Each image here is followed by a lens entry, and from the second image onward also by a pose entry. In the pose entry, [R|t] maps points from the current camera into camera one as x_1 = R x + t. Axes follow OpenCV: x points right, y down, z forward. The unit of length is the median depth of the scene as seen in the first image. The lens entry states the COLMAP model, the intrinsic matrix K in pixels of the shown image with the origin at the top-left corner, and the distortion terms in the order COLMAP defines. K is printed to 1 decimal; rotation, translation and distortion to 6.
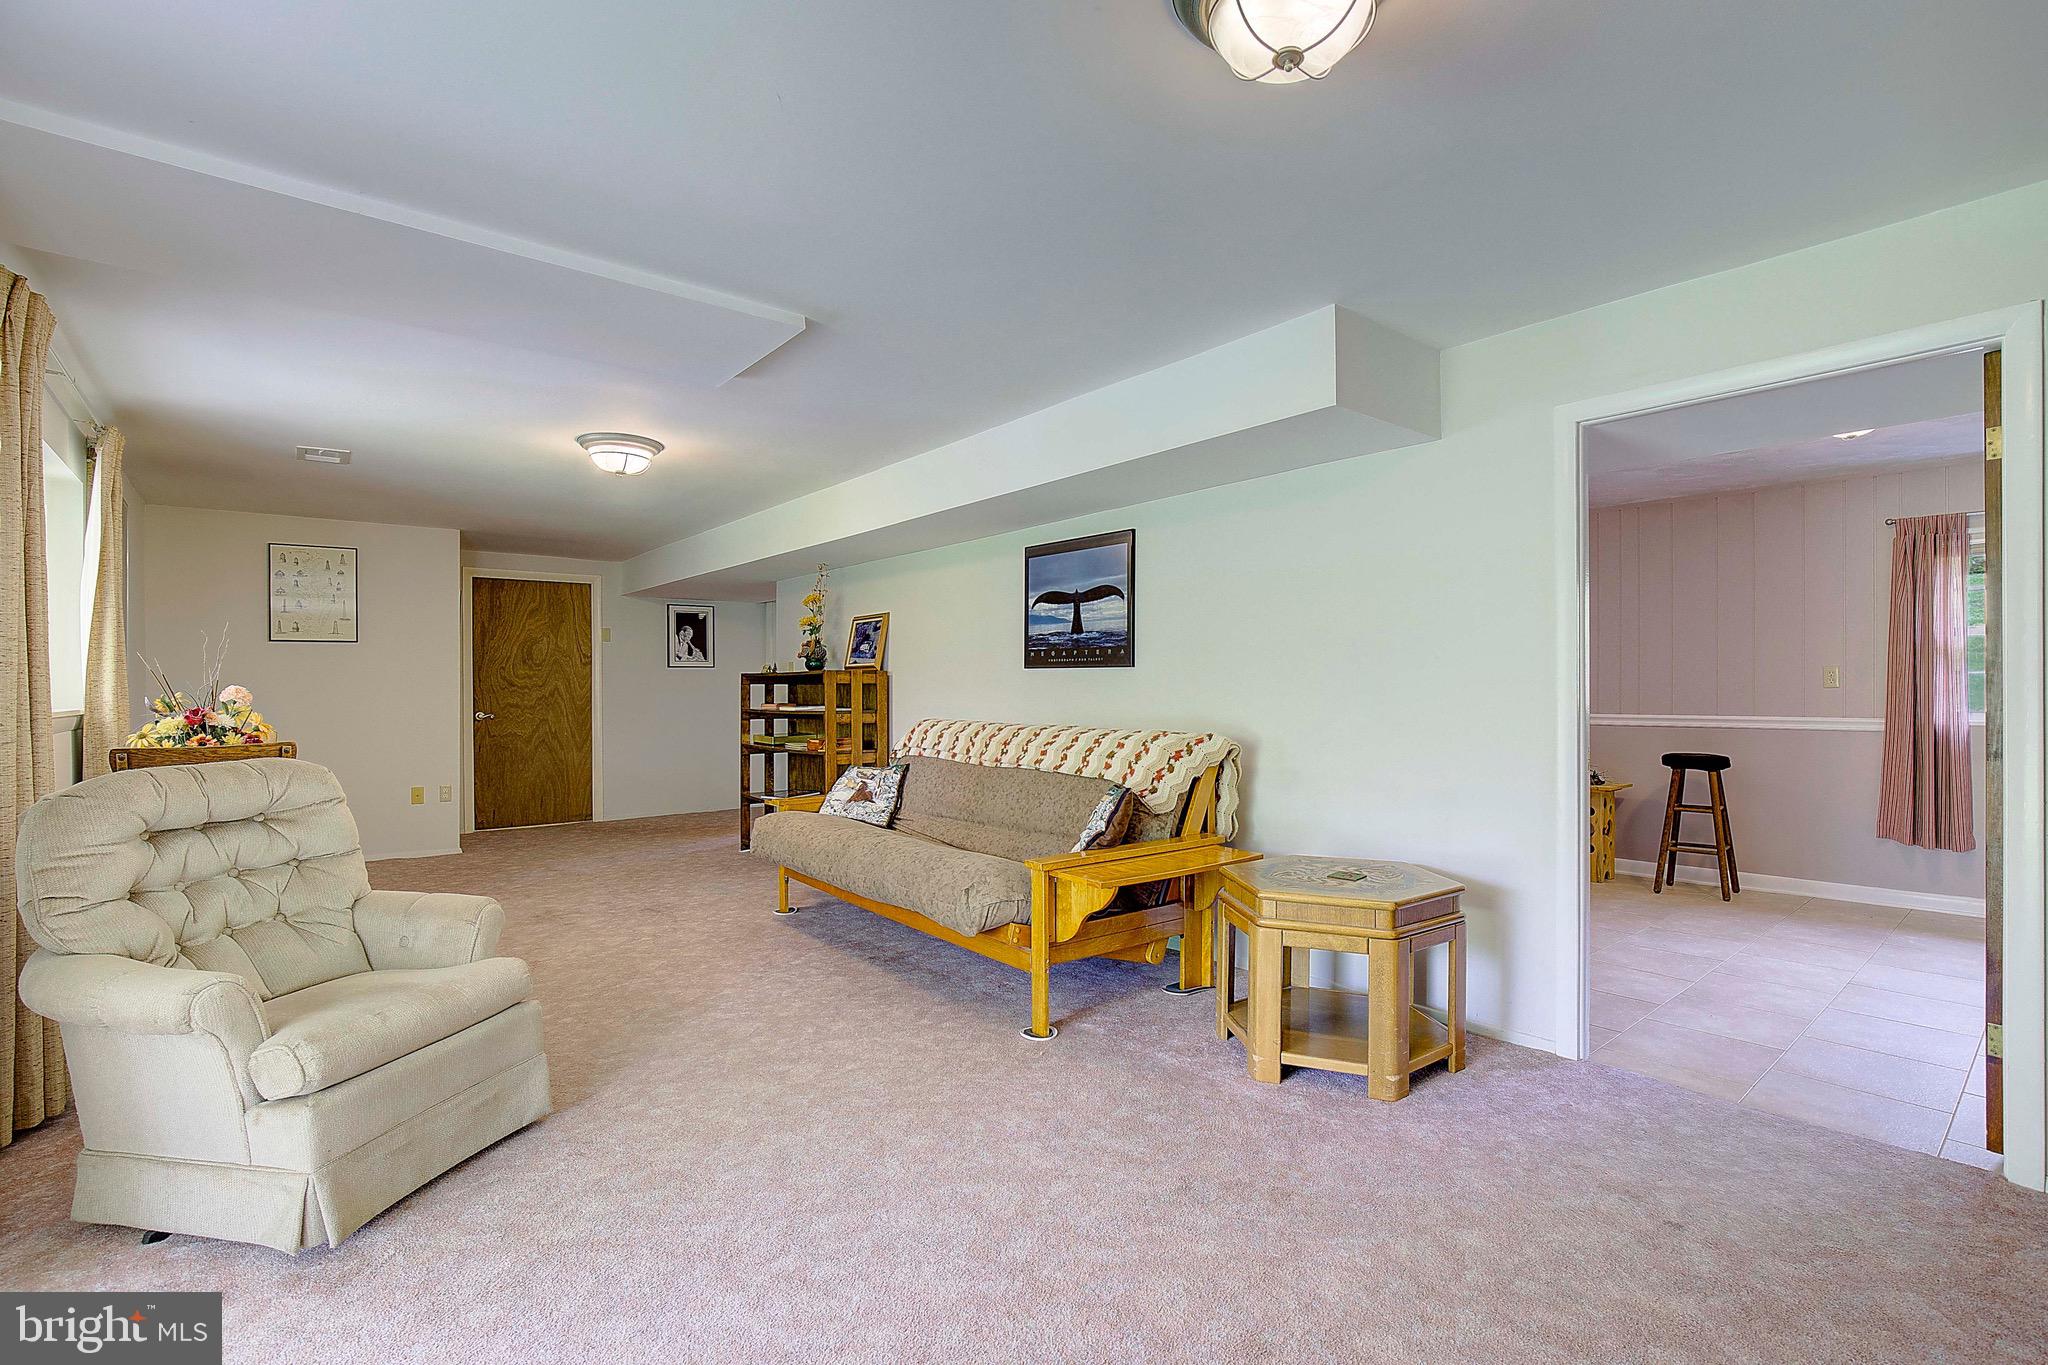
lens RADIAL K [[946.2, 0, 1044.3], [0, 946.2, 673.3], [0, 0, 1]] dist [-0.027516, 0.000848]
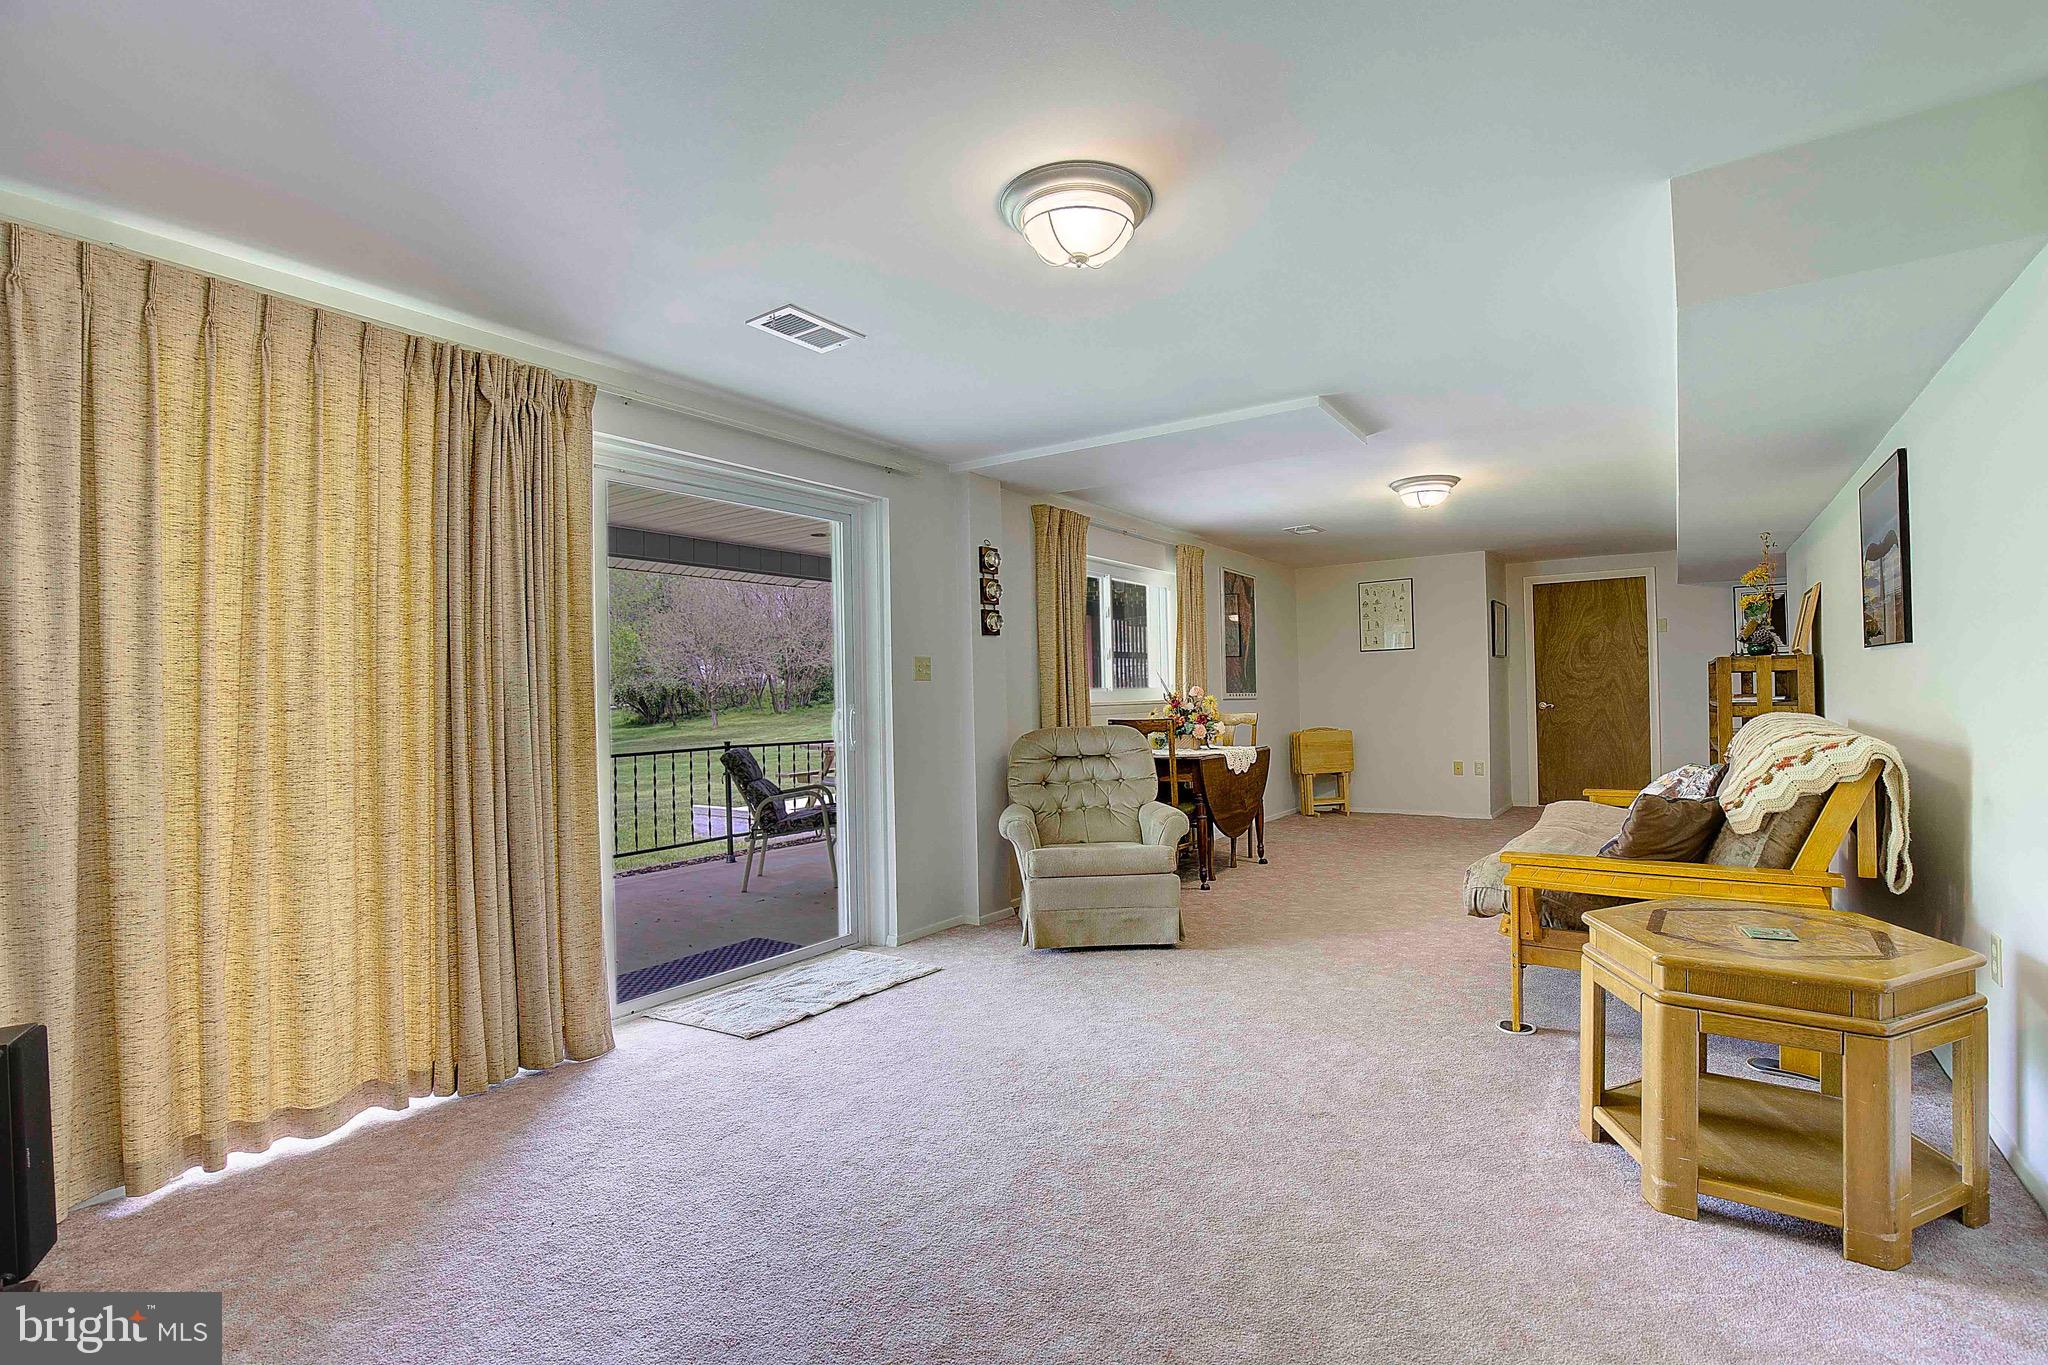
lens RADIAL K [[946.2, 0, 1044.3], [0, 946.2, 673.3], [0, 0, 1]] dist [-0.027516, 0.000848]
pose [[0.268038, -0.024163, -0.963105, 0.710263], [0.034864, 0.999274, -0.015367, 0.005482], [0.962777, -0.029459, 0.268686, 0.230669]]
